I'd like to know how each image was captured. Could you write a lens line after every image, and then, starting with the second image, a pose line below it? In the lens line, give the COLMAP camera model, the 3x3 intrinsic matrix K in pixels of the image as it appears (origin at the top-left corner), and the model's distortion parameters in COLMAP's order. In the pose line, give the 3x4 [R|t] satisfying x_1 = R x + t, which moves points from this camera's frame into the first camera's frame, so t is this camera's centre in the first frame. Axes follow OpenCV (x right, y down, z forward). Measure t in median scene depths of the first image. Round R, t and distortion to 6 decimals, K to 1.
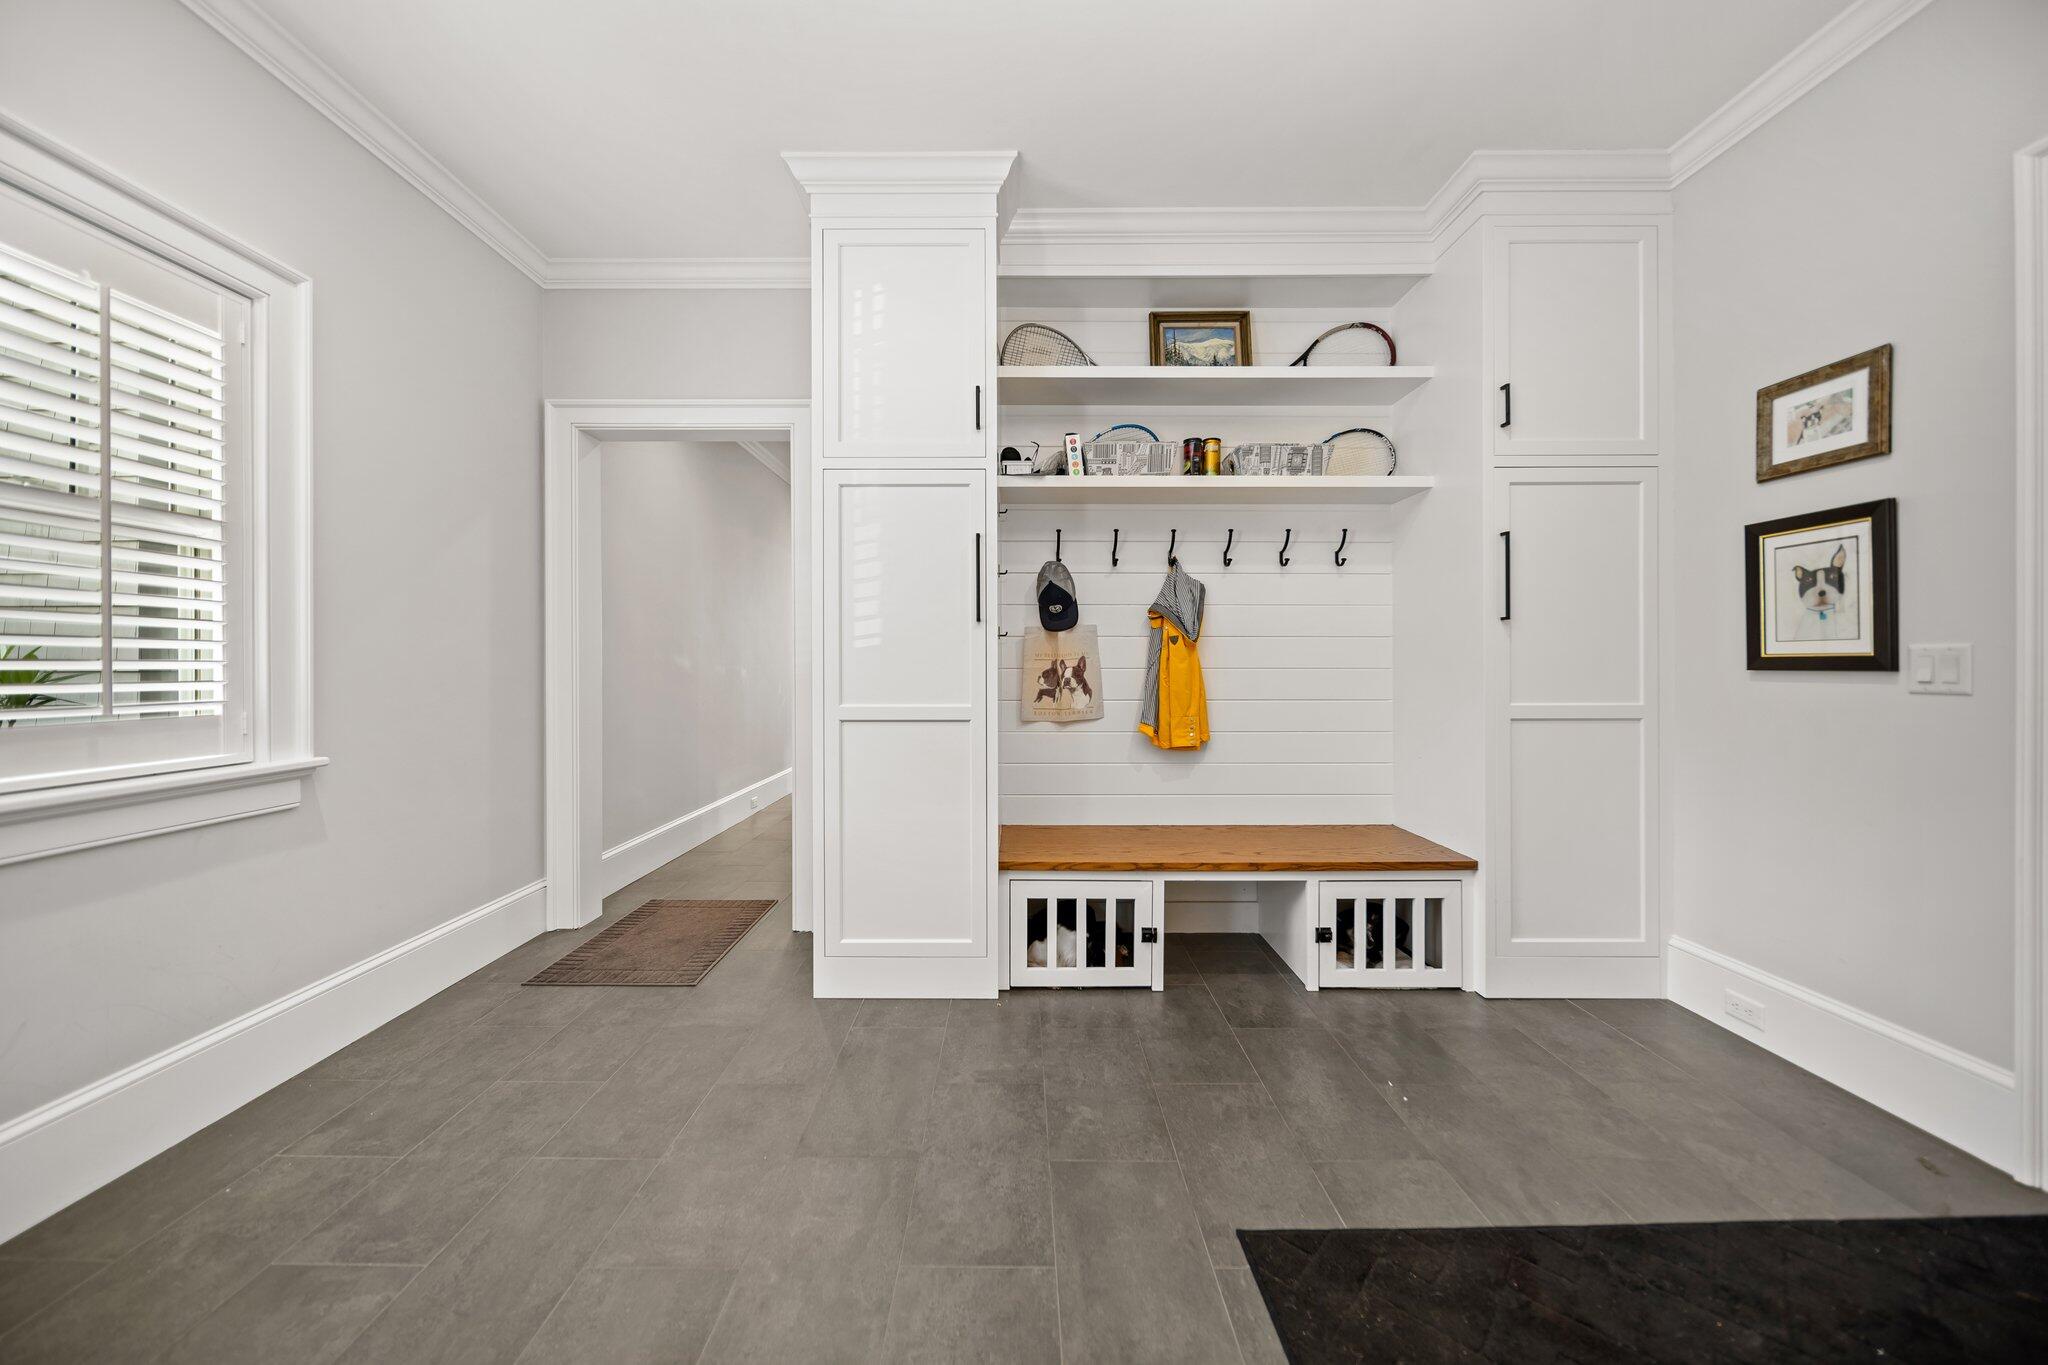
lens RADIAL K [[726.7, 0, 1023.3], [0, 726.7, 668.8], [0, 0, 1]] dist [-0.001746, -0.000113]
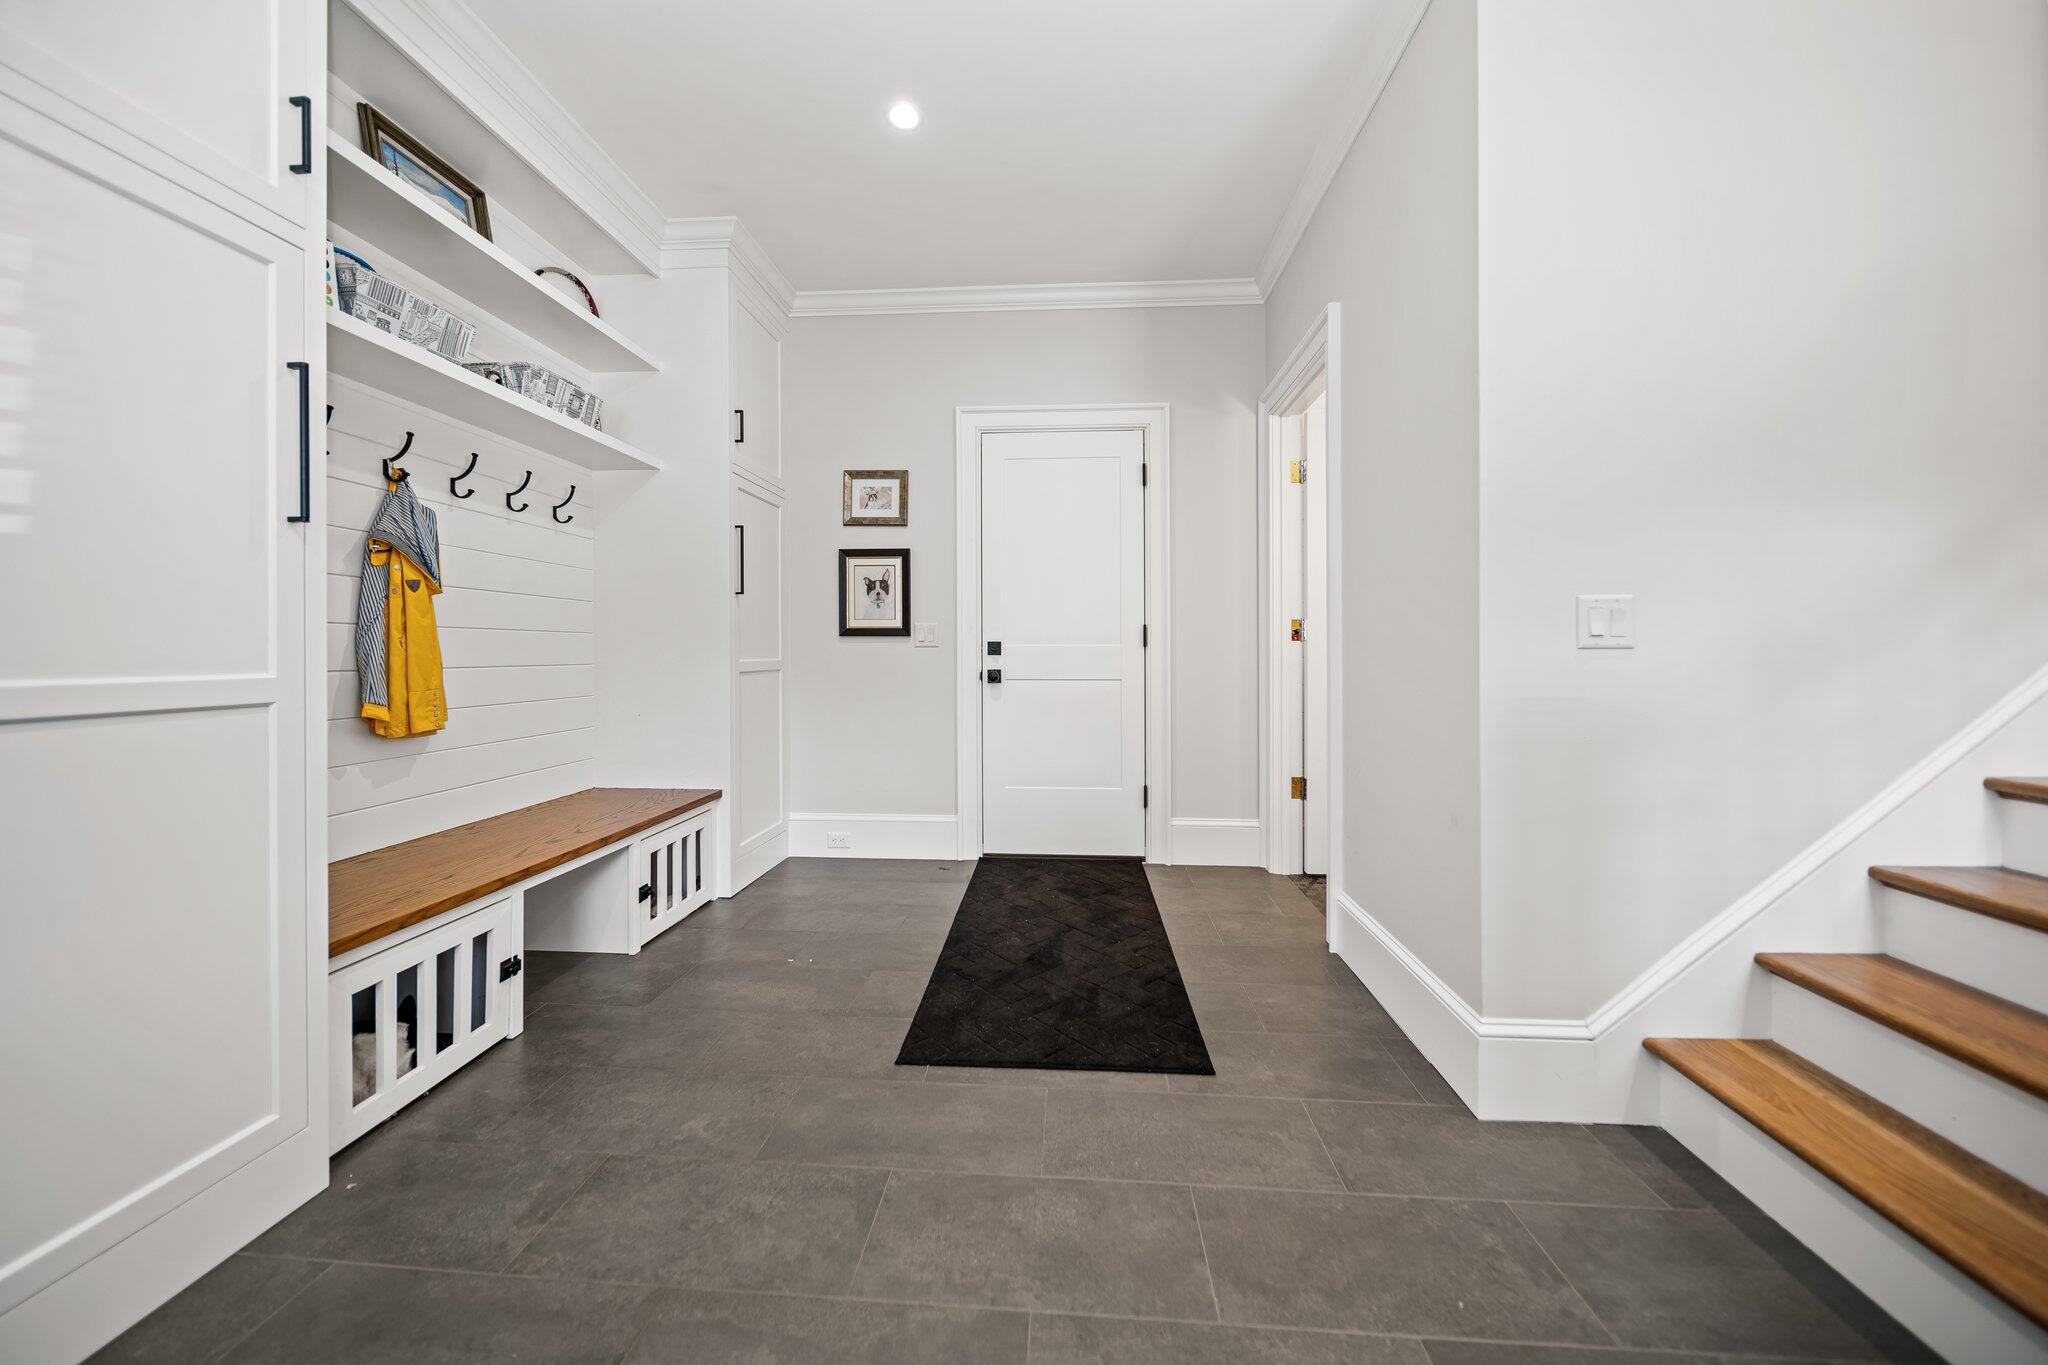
lens RADIAL K [[726.7, 0, 1029.0], [0, 726.7, 650.6], [0, 0, 1]] dist [-0.001746, -0.000113]
pose [[0.060956, 0.002256, 0.998138, -0.650537], [0.006435, 0.999976, -0.002653, 0.042789], [-0.998120, 0.006585, 0.060940, 0.469641]]
